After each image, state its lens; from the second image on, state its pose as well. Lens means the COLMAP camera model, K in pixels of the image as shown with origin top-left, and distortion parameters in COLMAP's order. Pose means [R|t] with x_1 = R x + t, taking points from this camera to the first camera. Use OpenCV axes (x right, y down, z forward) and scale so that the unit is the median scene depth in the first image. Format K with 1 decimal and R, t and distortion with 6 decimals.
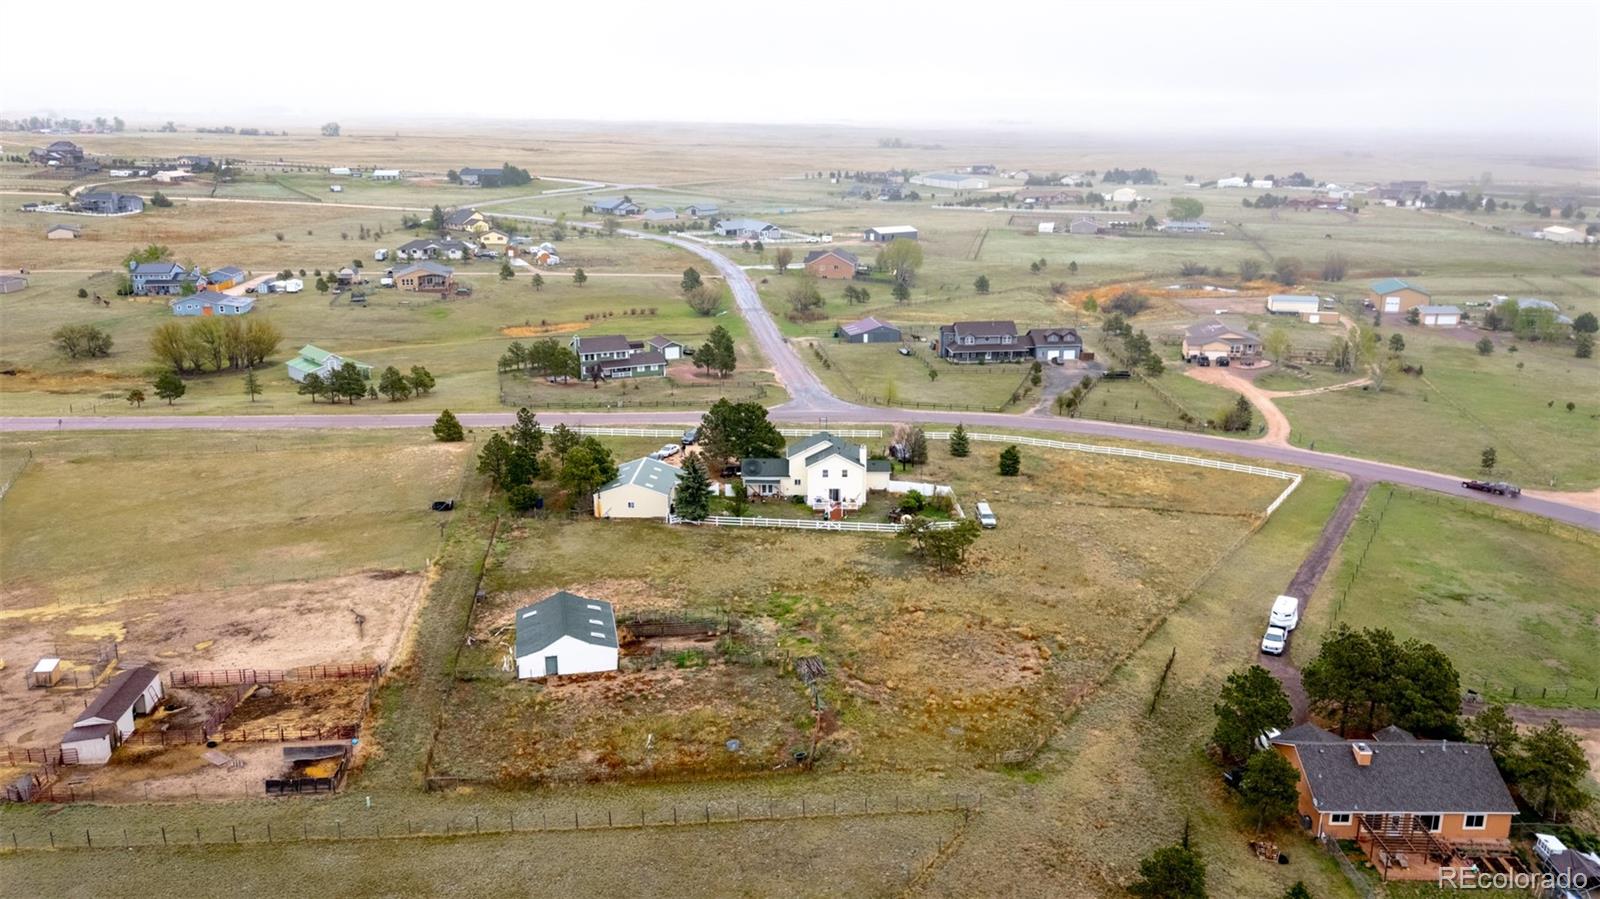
lens RADIAL K [[1213.2, 0, 771.9], [0, 1213.2, 449.3], [0, 0, 1]] dist [0.042834, -0.008681]
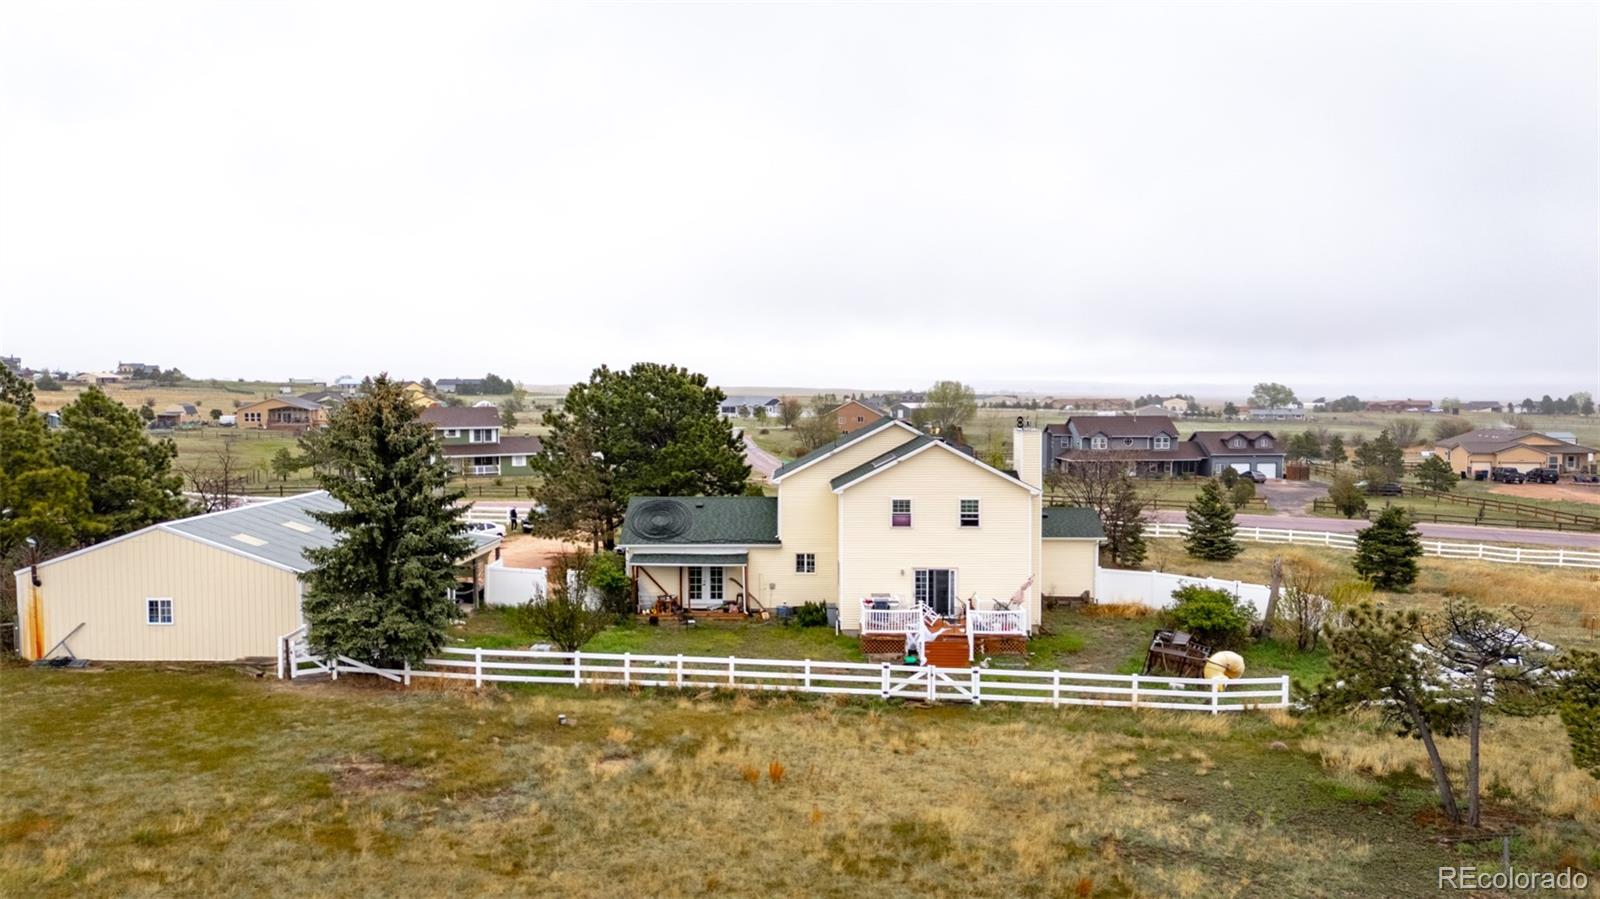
lens RADIAL K [[1213.2, 0, 771.9], [0, 1213.2, 449.3], [0, 0, 1]] dist [0.042834, -0.008681]
pose [[0.999938, -0.002441, -0.010900, 0.016493], [0.000091, 0.977569, -0.210615, 0.064713], [0.011170, 0.210600, 0.977508, 0.711399]]
